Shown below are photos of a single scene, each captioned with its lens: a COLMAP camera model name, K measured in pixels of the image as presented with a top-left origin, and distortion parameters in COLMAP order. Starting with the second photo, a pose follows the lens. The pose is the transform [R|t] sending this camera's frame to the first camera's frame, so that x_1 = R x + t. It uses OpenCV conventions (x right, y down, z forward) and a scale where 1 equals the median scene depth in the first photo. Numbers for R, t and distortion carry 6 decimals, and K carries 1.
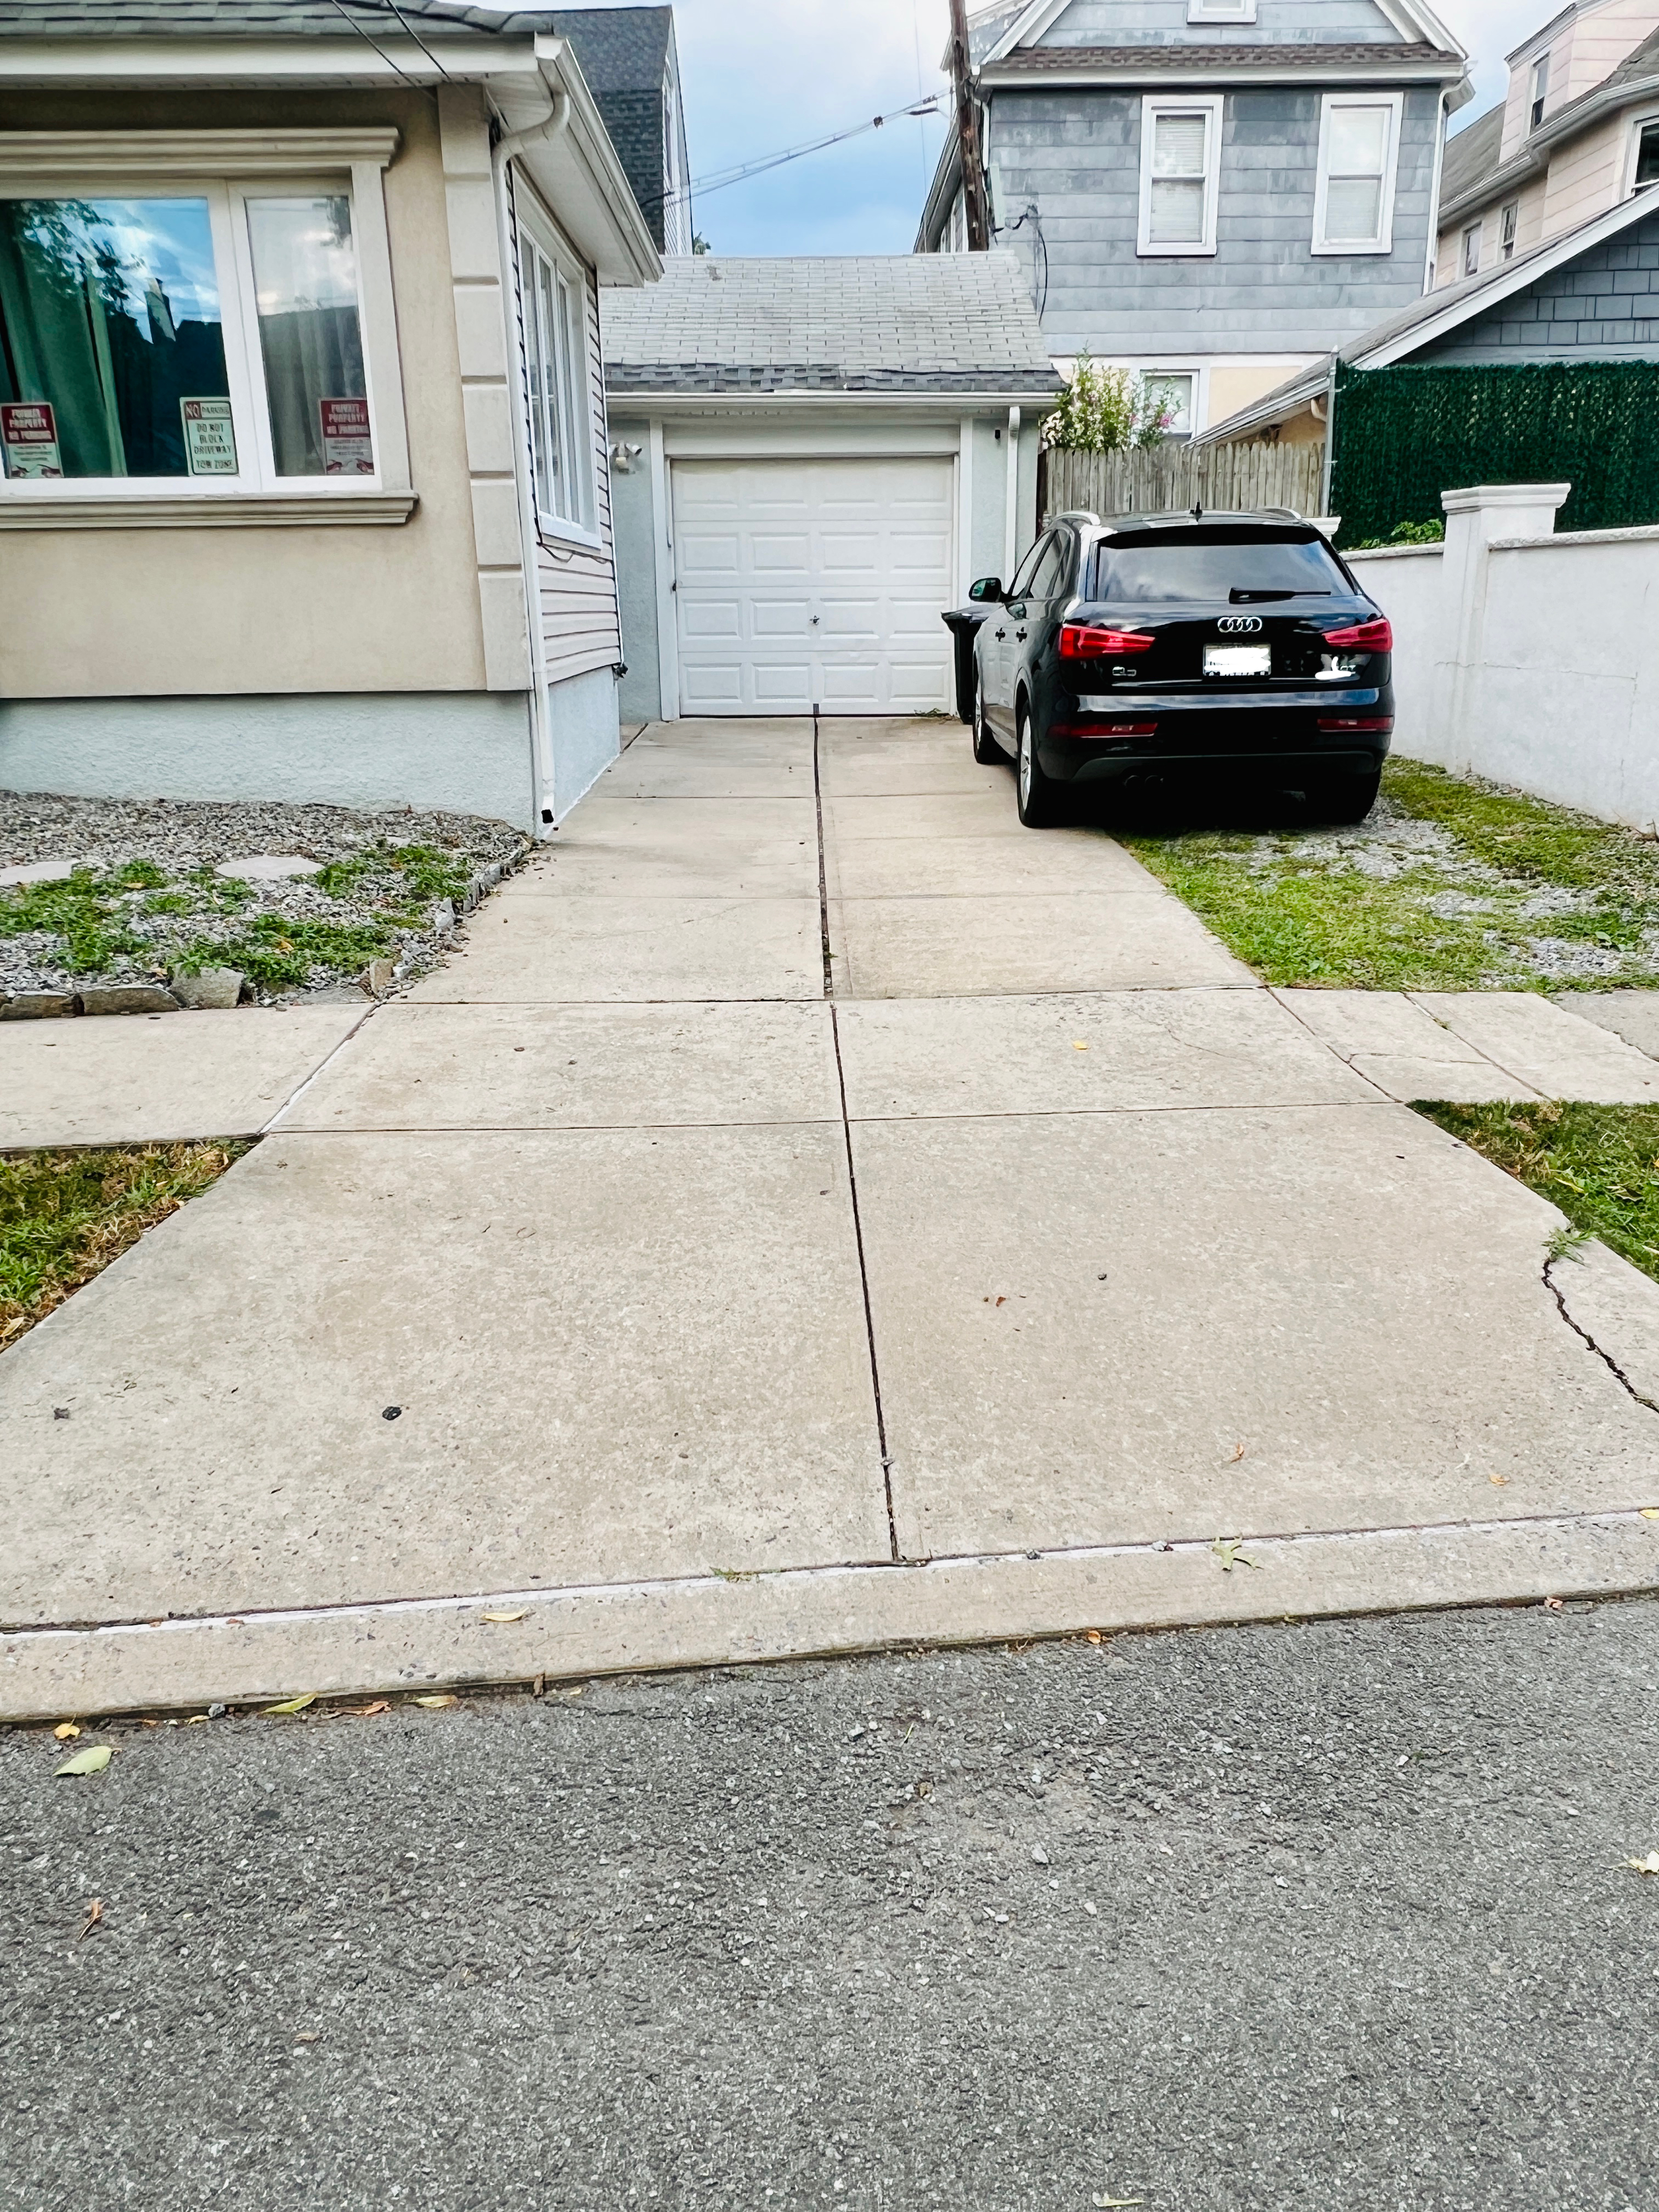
lens RADIAL K [[1605.5, 0, 829.5], [0, 1605.5, 1106.0], [0, 0, 1]] dist [-0.001328, -0.004452]
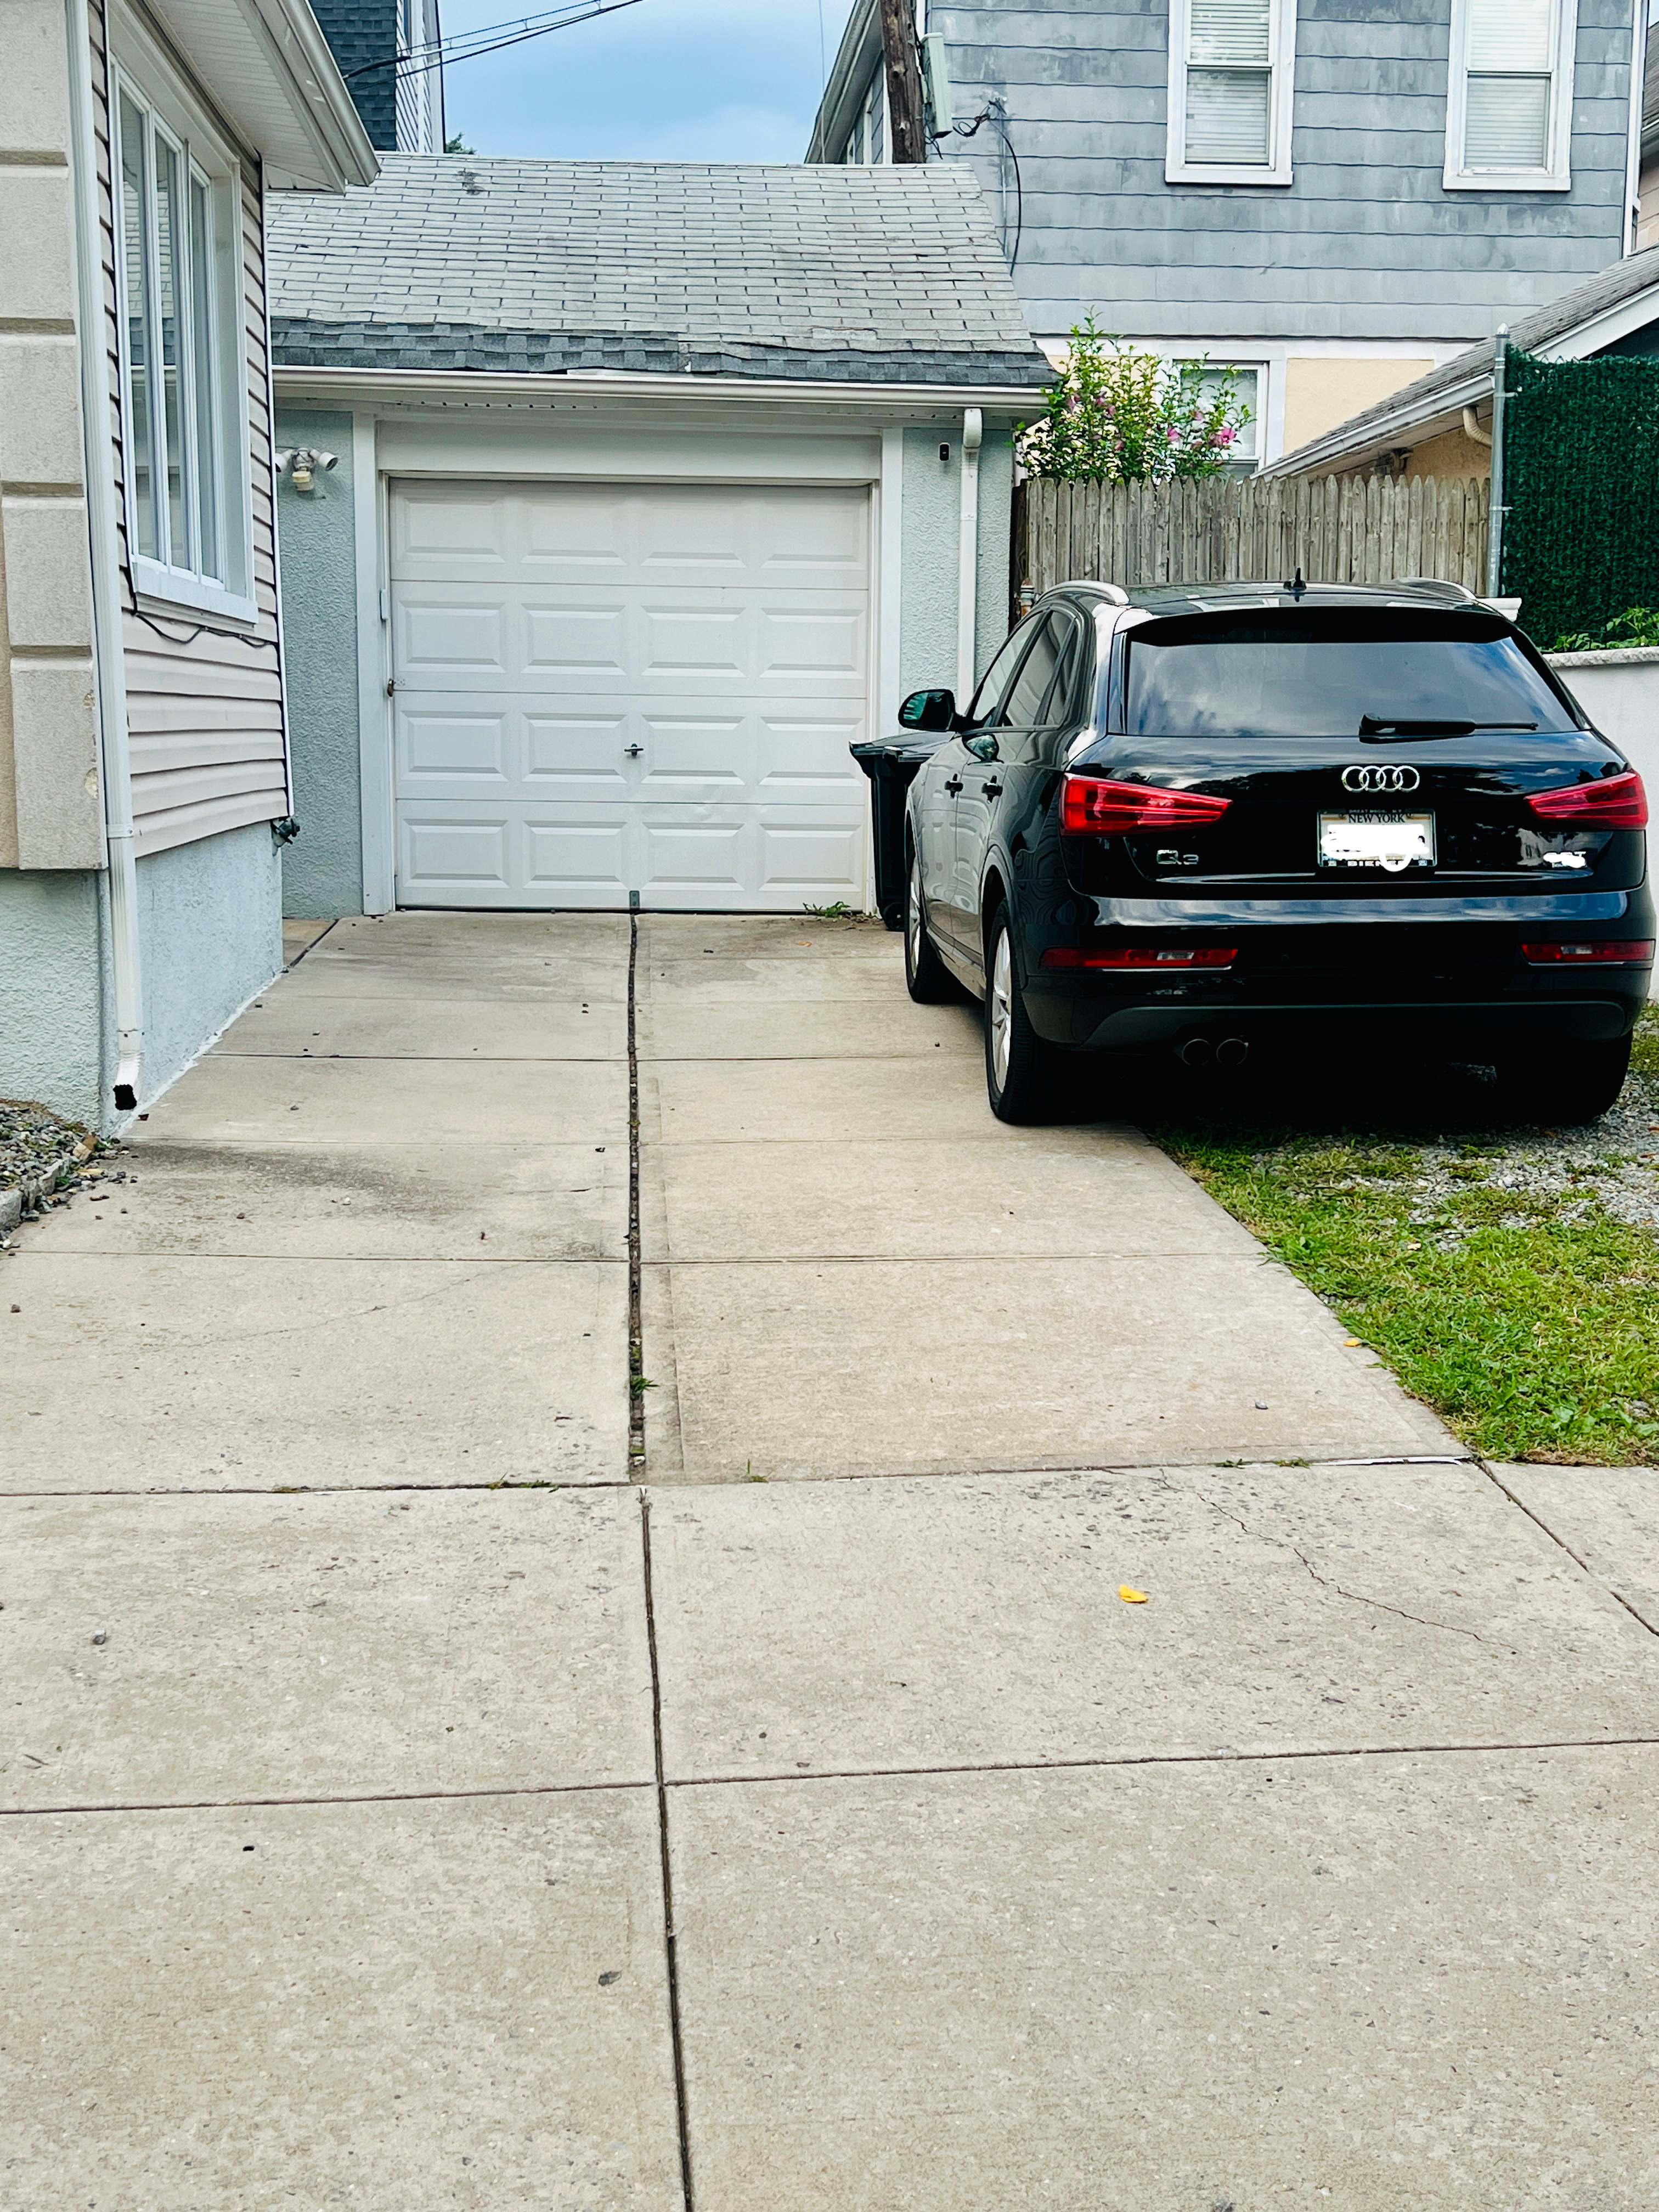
lens RADIAL K [[2600.0, 0, 829.5], [0, 2600.0, 1106.0], [0, 0, 1]] dist [0.170119, -0.468957]
pose [[0.997963, 0.010701, 0.062893, 0.005223], [-0.000861, 0.988003, -0.154433, -0.040689], [-0.063791, 0.154064, 0.985999, 0.112193]]
